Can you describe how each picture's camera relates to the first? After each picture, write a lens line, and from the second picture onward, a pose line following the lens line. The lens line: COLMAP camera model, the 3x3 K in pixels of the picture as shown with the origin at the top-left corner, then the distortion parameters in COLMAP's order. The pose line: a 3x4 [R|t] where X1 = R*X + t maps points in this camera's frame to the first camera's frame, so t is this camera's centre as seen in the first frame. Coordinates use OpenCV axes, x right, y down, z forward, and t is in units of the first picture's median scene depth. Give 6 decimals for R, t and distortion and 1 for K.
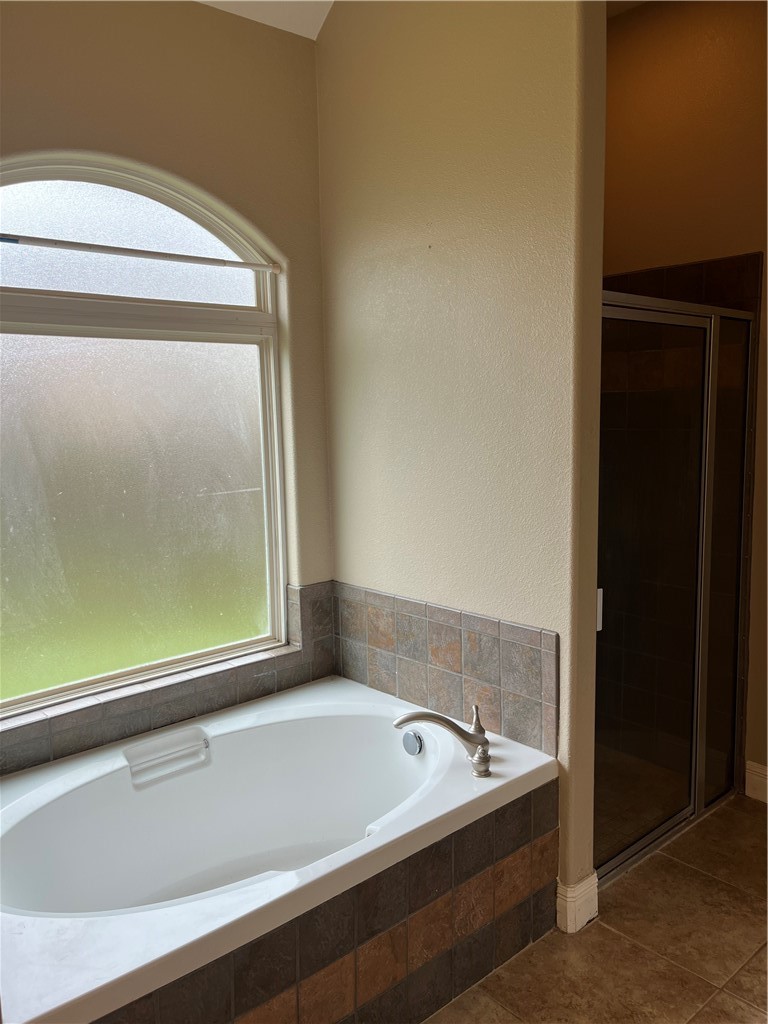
lens RADIAL K [[780.4, 0, 383.6], [0, 780.4, 510.0], [0, 0, 1]] dist [0.052226, -0.084840]
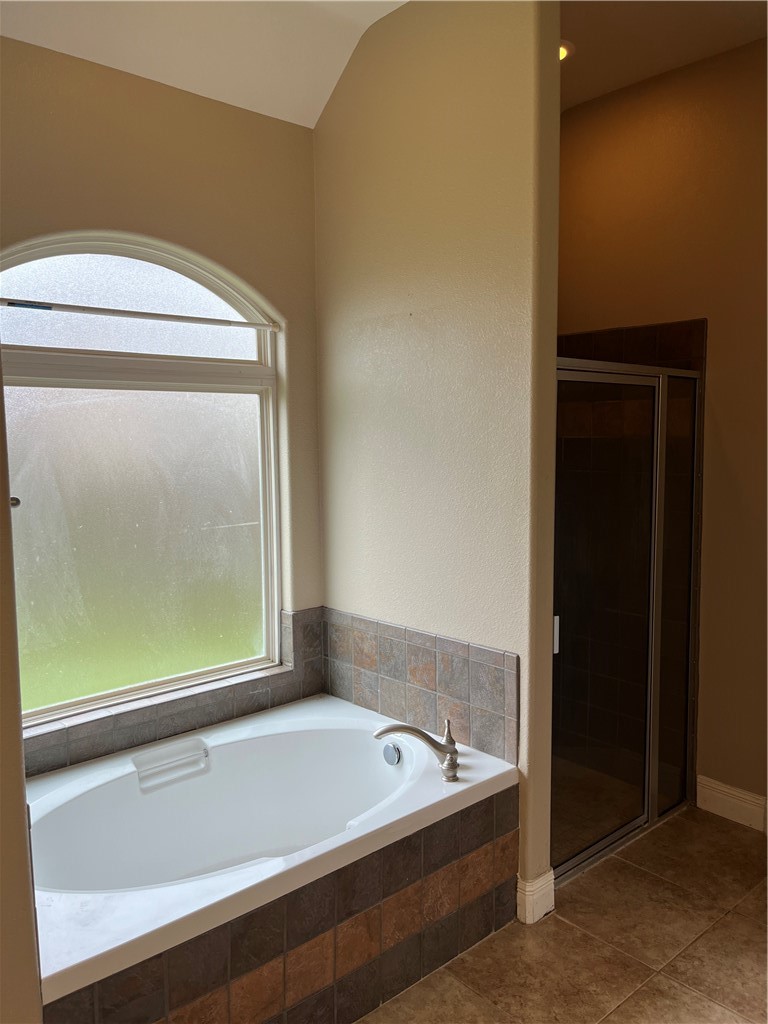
lens RADIAL K [[780.4, 0, 386.9], [0, 780.4, 507.8], [0, 0, 1]] dist [0.052226, -0.084840]
pose [[0.999902, 0.010542, 0.009234, 0.017398], [-0.010202, 0.999295, -0.036123, -0.012585], [-0.009609, 0.036025, 0.999305, -0.134478]]
